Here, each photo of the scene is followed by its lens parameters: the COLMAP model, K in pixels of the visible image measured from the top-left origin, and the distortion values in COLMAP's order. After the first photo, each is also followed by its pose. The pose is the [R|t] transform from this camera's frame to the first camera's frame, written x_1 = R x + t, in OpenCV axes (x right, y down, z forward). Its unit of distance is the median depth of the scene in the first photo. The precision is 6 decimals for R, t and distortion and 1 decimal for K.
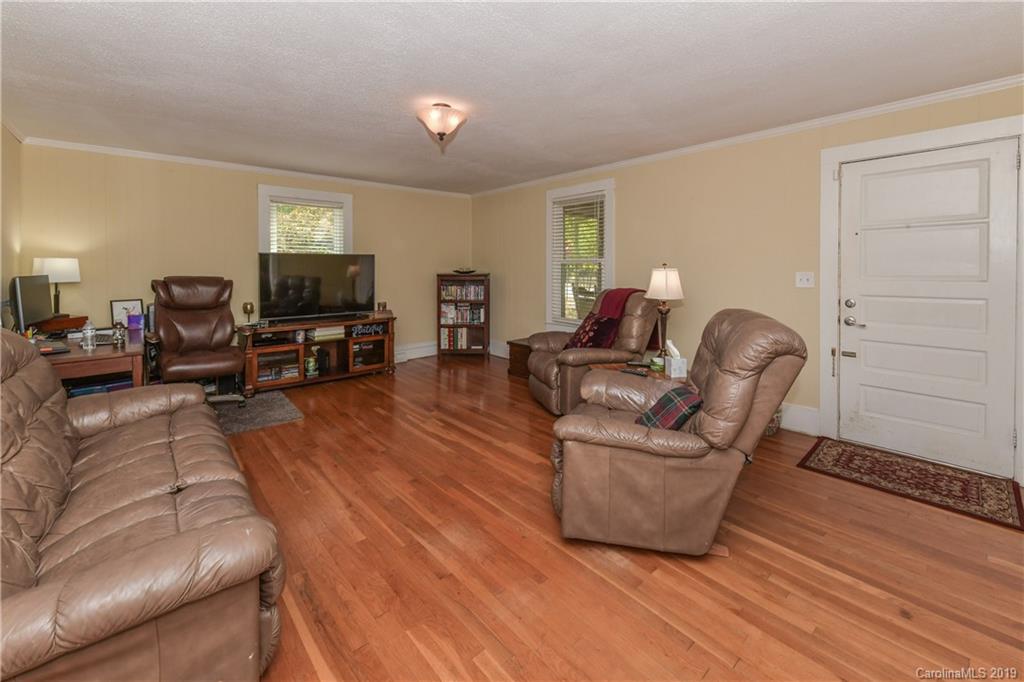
lens RADIAL K [[425.3, 0, 511.4], [0, 425.3, 263.1], [0, 0, 1]] dist [0.000434, -0.000128]
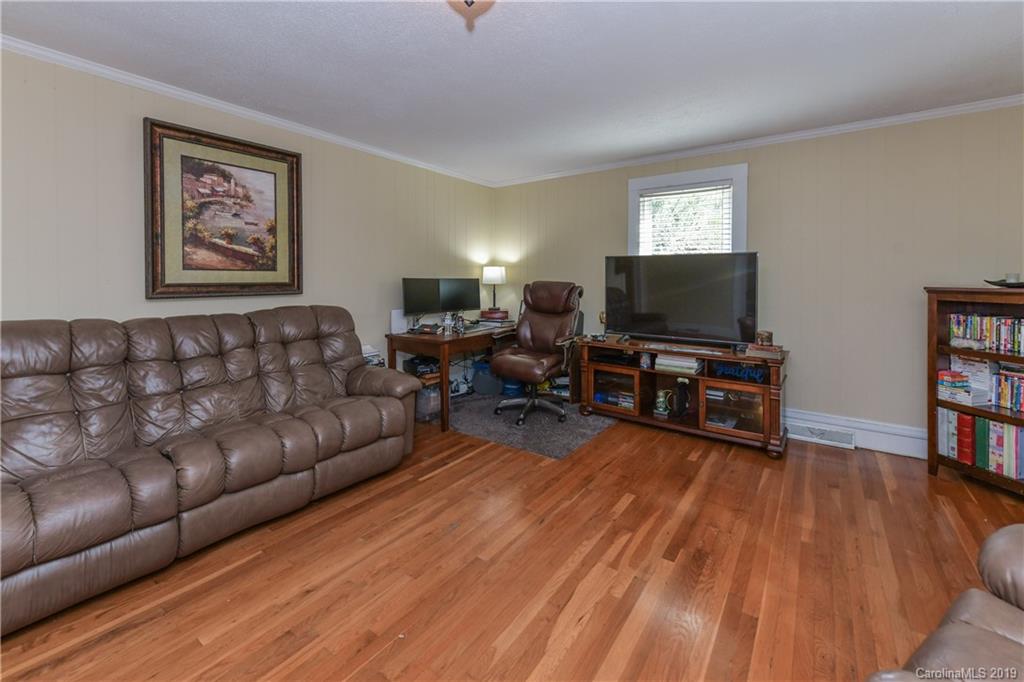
lens RADIAL K [[416.2, 0, 512.9], [0, 416.2, 281.6], [0, 0, 1]] dist [0.001356, 0.000102]
pose [[0.245442, 0.013022, -0.969324, 0.172232], [0.002178, 0.999900, 0.013984, 0.013579], [0.969409, -0.005544, 0.245389, 0.515089]]
